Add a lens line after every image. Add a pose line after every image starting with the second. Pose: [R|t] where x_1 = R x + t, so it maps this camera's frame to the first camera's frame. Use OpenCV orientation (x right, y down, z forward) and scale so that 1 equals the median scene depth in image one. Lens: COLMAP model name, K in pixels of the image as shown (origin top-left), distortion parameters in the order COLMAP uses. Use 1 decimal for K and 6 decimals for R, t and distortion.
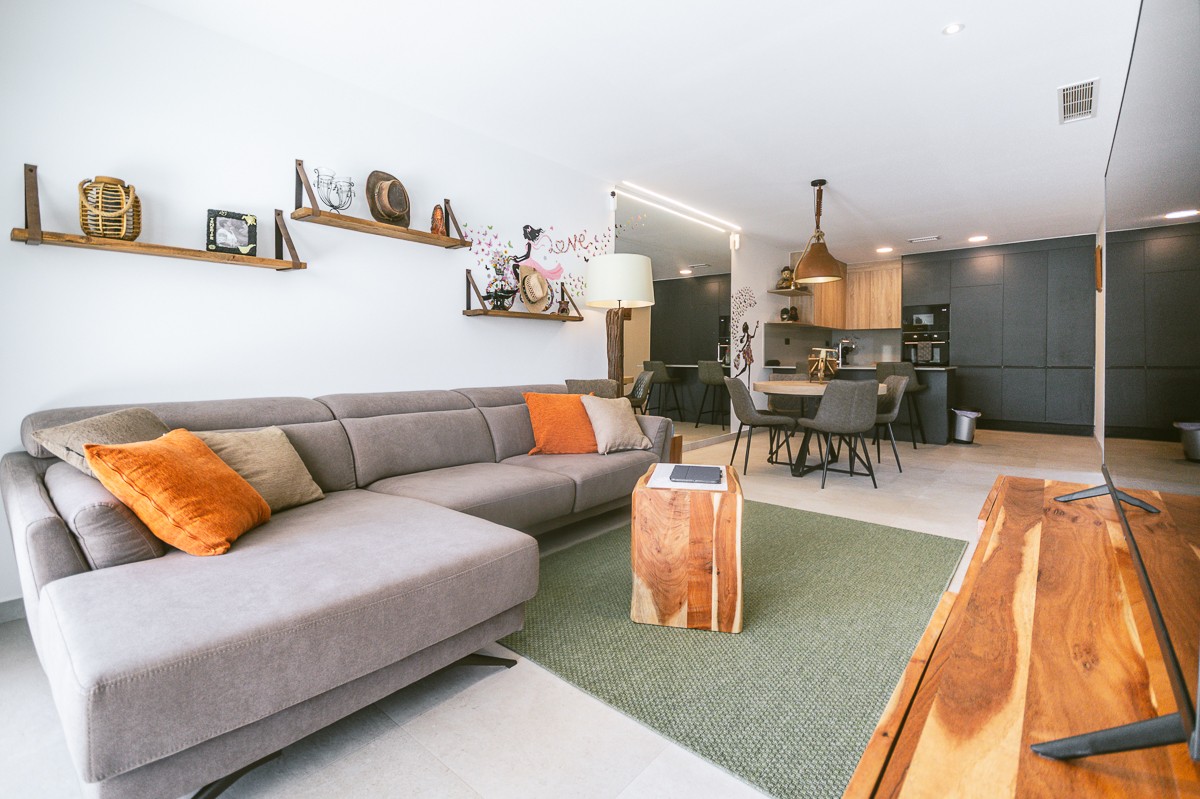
lens RADIAL K [[538.5, 0, 606.2], [0, 538.5, 367.0], [0, 0, 1]] dist [0.000851, 0.000280]
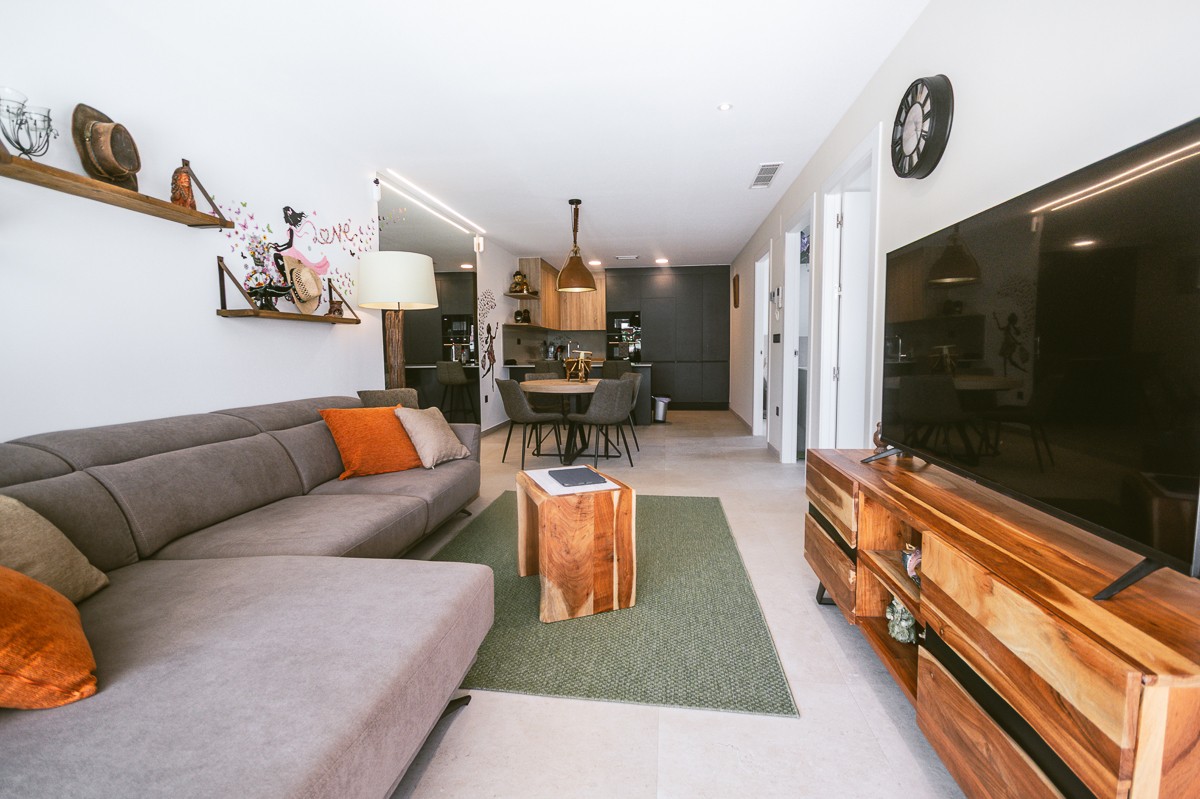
lens RADIAL K [[525.2, 0, 601.0], [0, 525.2, 394.1], [0, 0, 1]] dist [0.000751, 0.000026]
pose [[0.840628, -0.053210, 0.538993, -0.205248], [0.019636, 0.997502, 0.067849, -0.022509], [-0.541257, -0.046452, 0.839573, 0.050864]]
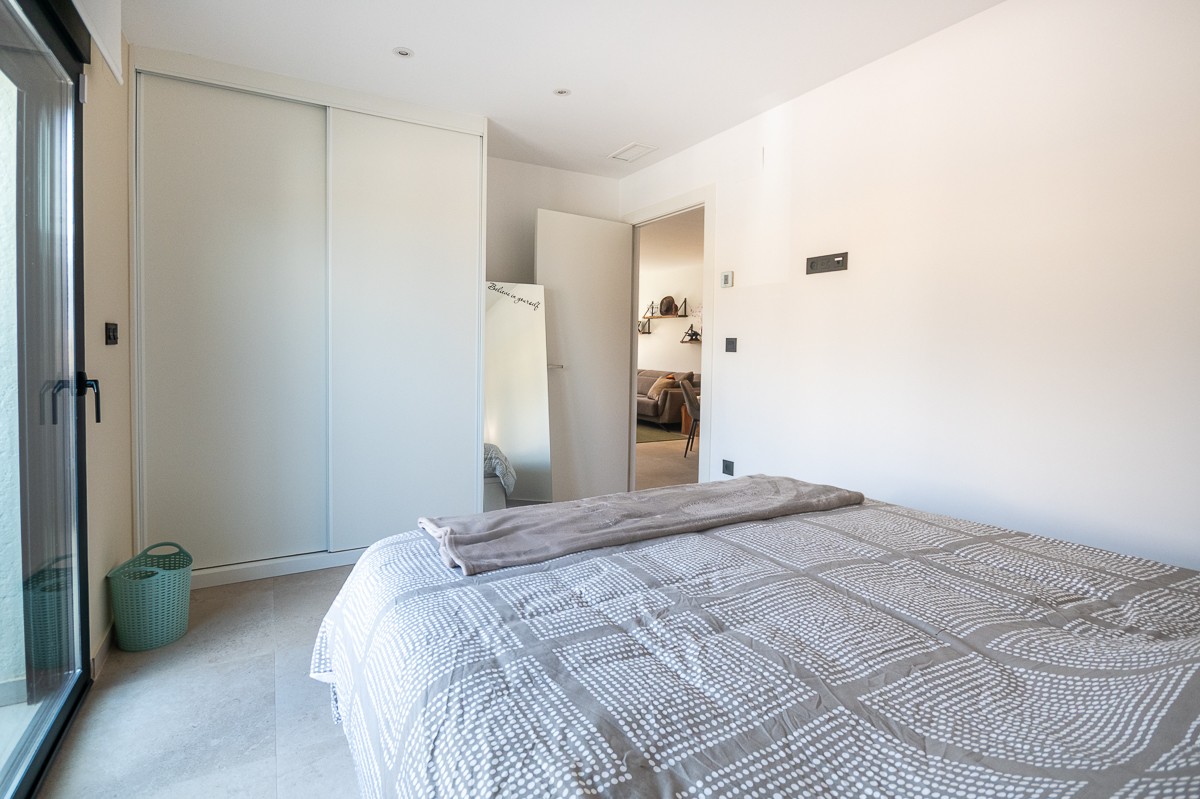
lens RADIAL K [[525.2, 0, 601.0], [0, 525.2, 394.1], [0, 0, 1]] dist [0.000751, 0.000026]
pose [[-0.296886, 0.087396, -0.950905, 2.013632], [-0.018431, 0.995093, 0.097212, -0.086052], [0.954735, 0.046387, -0.293818, 1.252616]]
